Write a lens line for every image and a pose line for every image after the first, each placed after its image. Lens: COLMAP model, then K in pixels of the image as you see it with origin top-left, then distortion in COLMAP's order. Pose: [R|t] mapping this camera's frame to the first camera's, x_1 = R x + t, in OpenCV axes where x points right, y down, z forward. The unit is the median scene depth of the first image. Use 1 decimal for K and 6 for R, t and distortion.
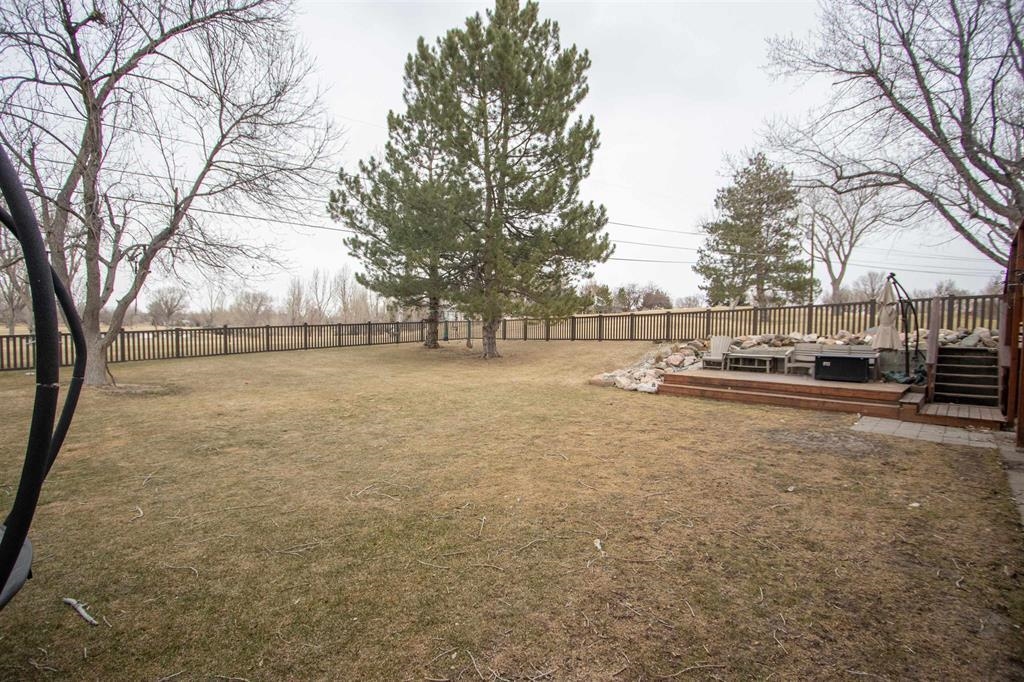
lens RADIAL K [[459.4, 0, 511.4], [0, 459.4, 339.6], [0, 0, 1]] dist [-0.004956, -0.000689]
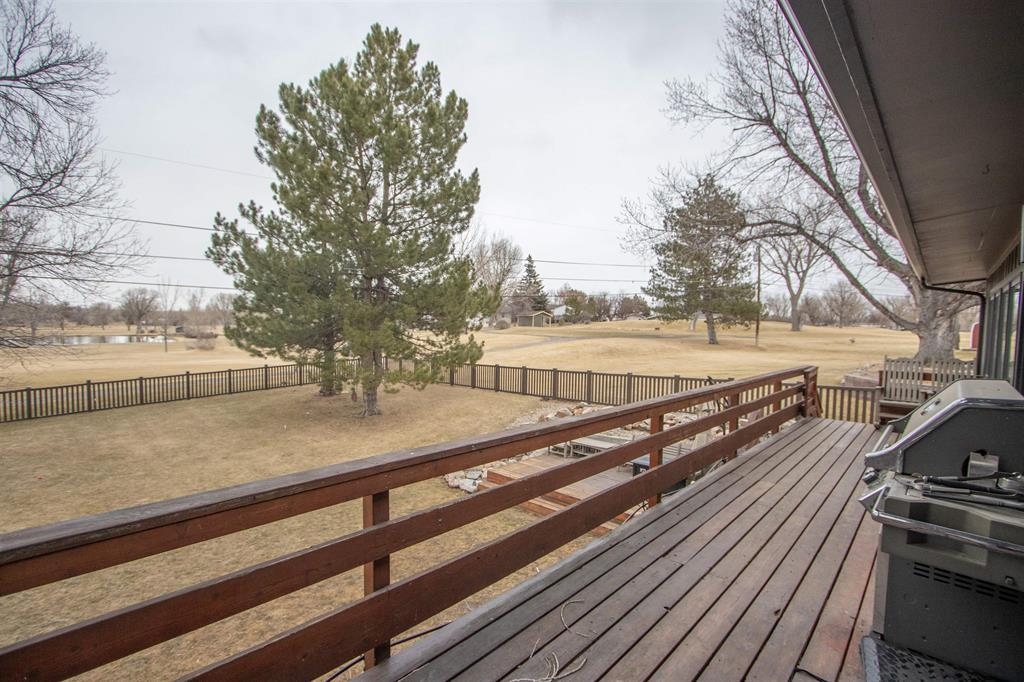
lens RADIAL K [[459.4, 0, 512.6], [0, 459.4, 338.9], [0, 0, 1]] dist [-0.004956, -0.000689]
pose [[0.999690, 0.003933, 0.024599, 0.211078], [-0.004027, 0.999985, 0.003776, -0.116459], [-0.024583, -0.003874, 0.999690, 0.036114]]
